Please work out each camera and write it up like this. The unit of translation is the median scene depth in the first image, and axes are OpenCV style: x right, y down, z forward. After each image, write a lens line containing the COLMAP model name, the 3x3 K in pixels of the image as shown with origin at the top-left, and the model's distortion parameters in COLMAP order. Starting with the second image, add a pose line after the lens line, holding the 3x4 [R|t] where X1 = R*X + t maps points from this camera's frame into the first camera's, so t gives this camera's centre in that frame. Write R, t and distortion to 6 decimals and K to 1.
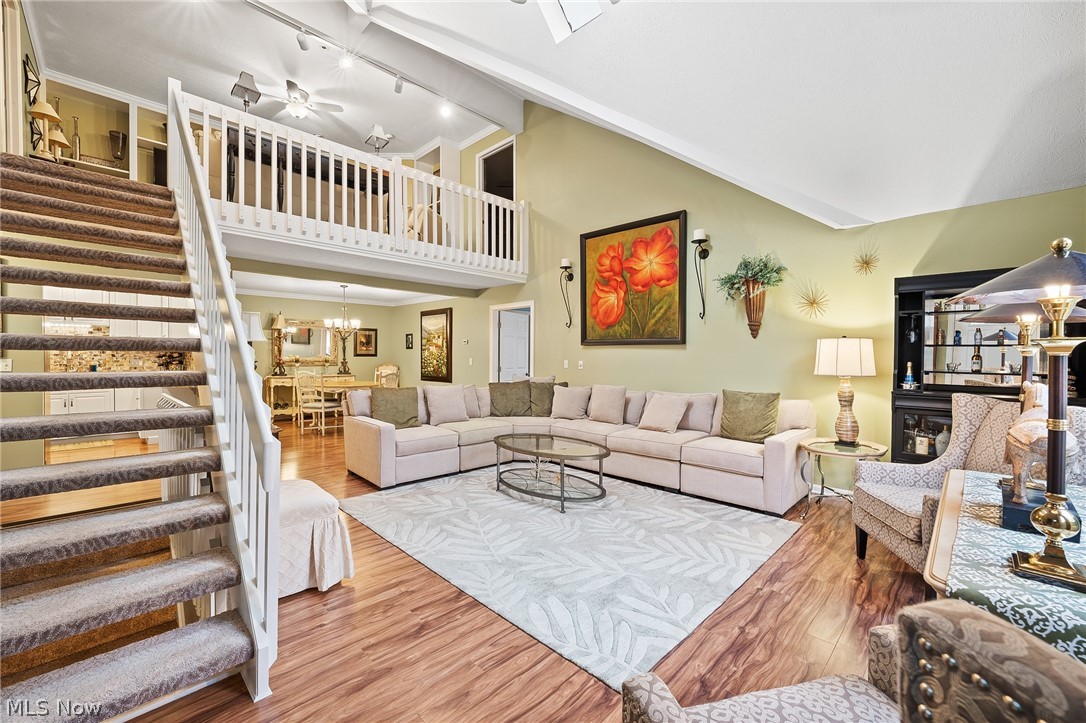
lens RADIAL K [[440.0, 0, 546.6], [0, 440.0, 363.7], [0, 0, 1]] dist [-0.010338, 0.001617]
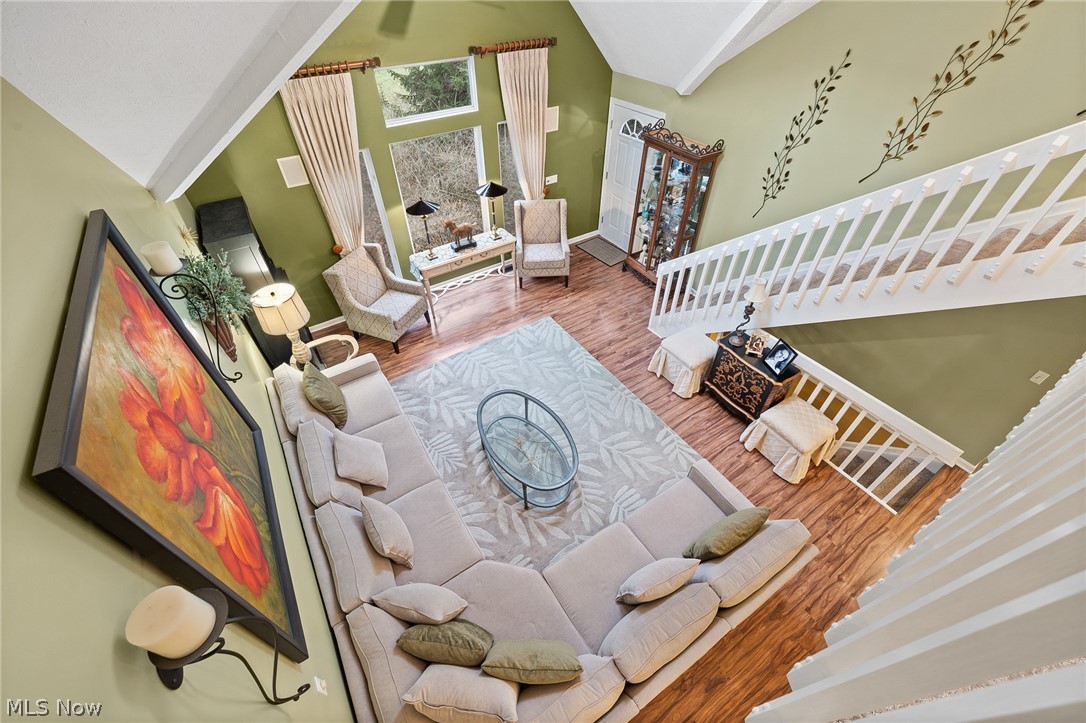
lens RADIAL K [[440.0, 0, 538.3], [0, 440.0, 361.7], [0, 0, 1]] dist [-0.010338, 0.001617]
pose [[-0.974597, -0.151864, 0.164617, -0.103416], [0.008467, 0.709496, 0.704658, -0.408550], [-0.223807, 0.688151, -0.690187, 0.997762]]
